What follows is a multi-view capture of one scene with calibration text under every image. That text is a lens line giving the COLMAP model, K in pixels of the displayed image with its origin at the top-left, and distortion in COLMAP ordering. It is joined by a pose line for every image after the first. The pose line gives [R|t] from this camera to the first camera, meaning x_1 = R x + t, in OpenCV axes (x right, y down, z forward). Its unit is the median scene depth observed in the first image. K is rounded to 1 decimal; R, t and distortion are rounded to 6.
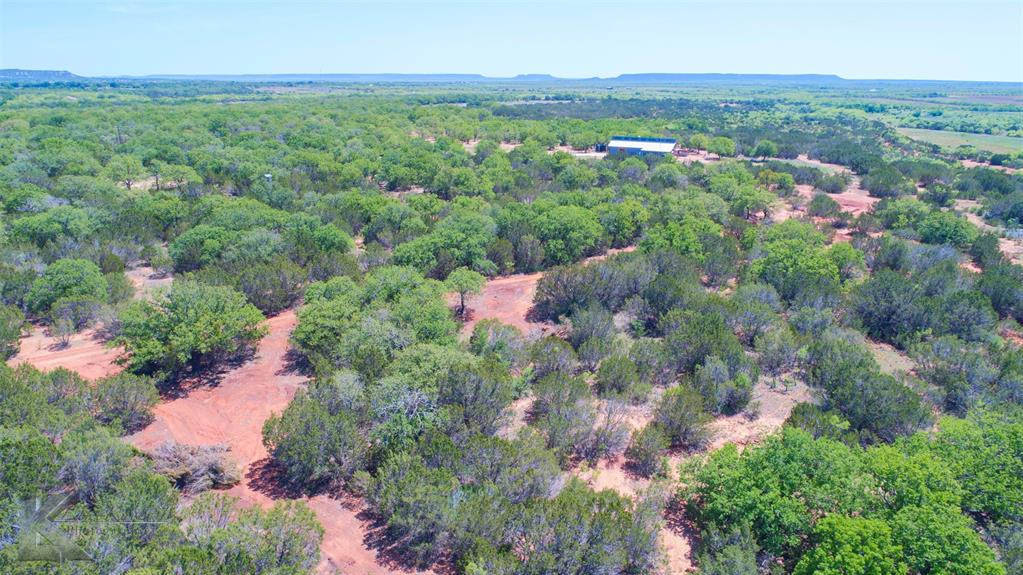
lens RADIAL K [[700.1, 0, 511.5], [0, 700.1, 287.5], [0, 0, 1]] dist [-0.014040, 0.008160]
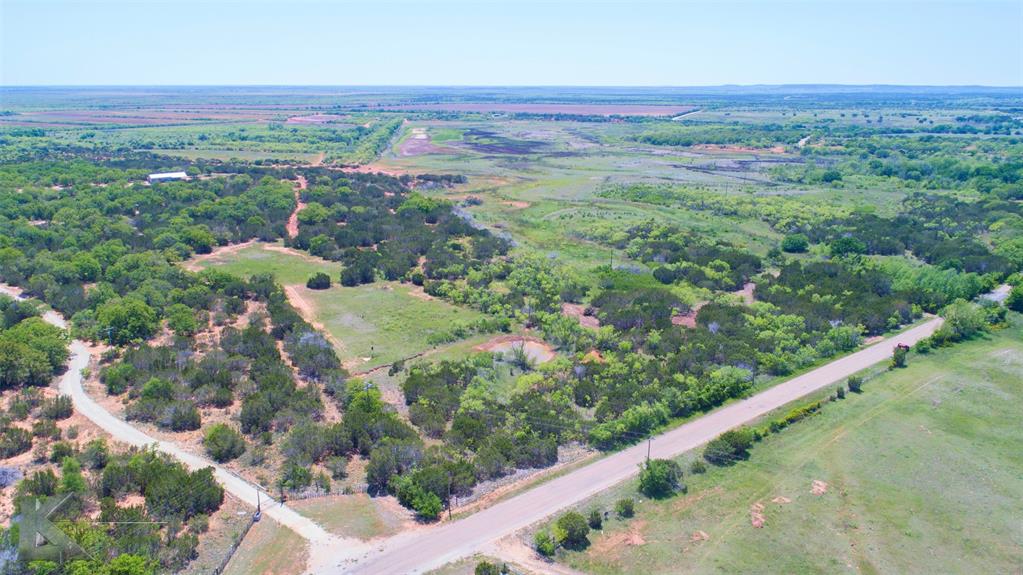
lens RADIAL K [[709.5, 0, 511.5], [0, 709.5, 287.5], [0, 0, 1]] dist [-0.010598, 0.005488]
pose [[0.320768, -0.266275, 0.908959, -1.442357], [0.271869, 0.945171, 0.180941, 0.002837], [-0.907301, 0.189078, 0.375572, -0.605025]]
